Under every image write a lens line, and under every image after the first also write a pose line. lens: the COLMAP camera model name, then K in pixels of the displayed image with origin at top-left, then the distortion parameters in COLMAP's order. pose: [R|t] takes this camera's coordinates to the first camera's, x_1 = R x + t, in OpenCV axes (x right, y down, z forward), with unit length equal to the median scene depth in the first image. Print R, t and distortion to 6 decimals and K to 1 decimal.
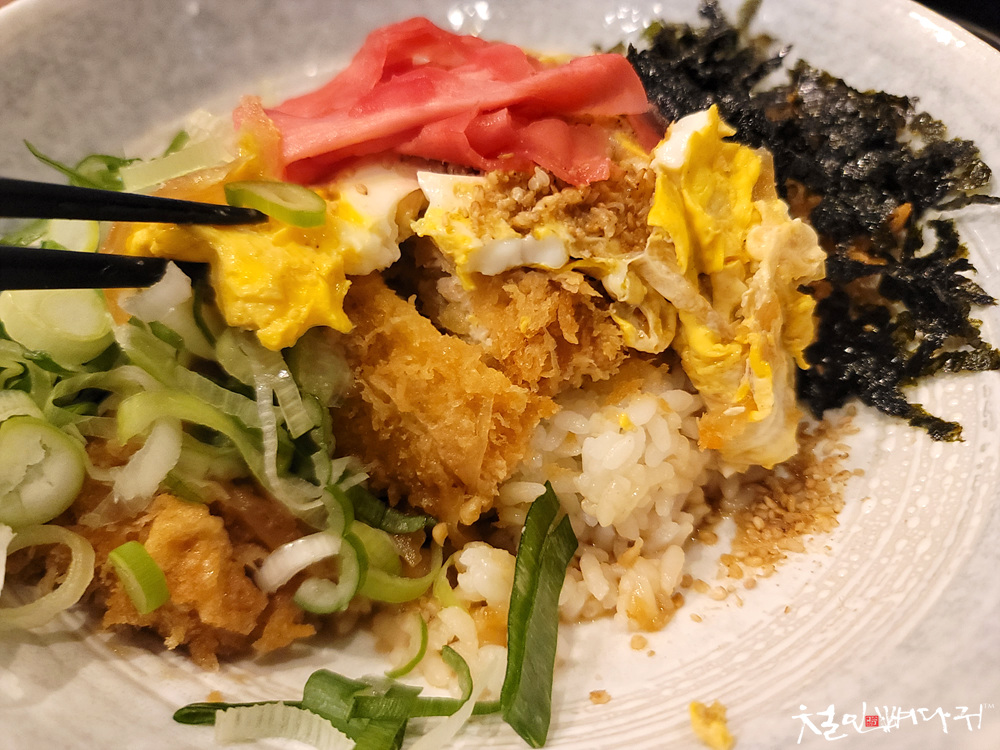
lens RADIAL K [[791.9, 0, 504.3], [0, 791.9, 382.9], [0, 0, 1]] dist [-0.017353, -0.059571]
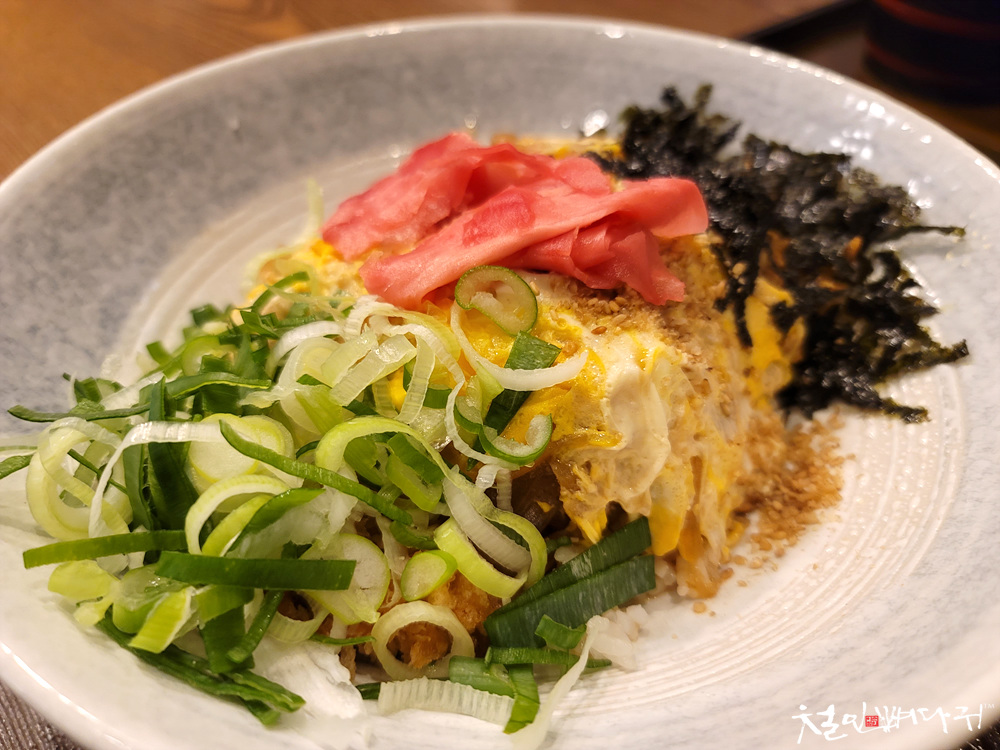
lens RADIAL K [[791.9, 0, 494.9], [0, 791.9, 381.4], [0, 0, 1]] dist [-0.017353, -0.059571]
pose [[0.993958, -0.088228, 0.065299, -0.176249], [0.094250, 0.990933, -0.095754, 0.066448], [-0.056259, 0.101330, 0.993261, -0.201966]]
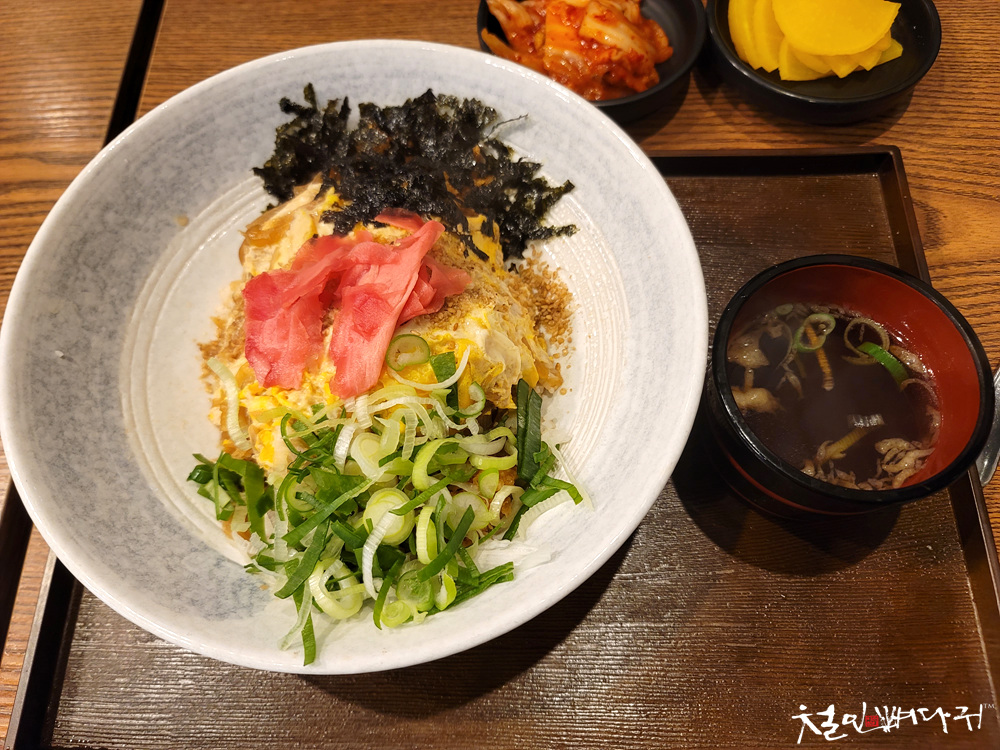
lens RADIAL K [[791.9, 0, 508.1], [0, 791.9, 373.9], [0, 0, 1]] dist [-0.017353, -0.059571]
pose [[0.566122, -0.762684, 0.312760, -0.594668], [0.645235, 0.646121, 0.407675, -0.741636], [-0.513008, -0.028990, 0.857894, -0.917315]]
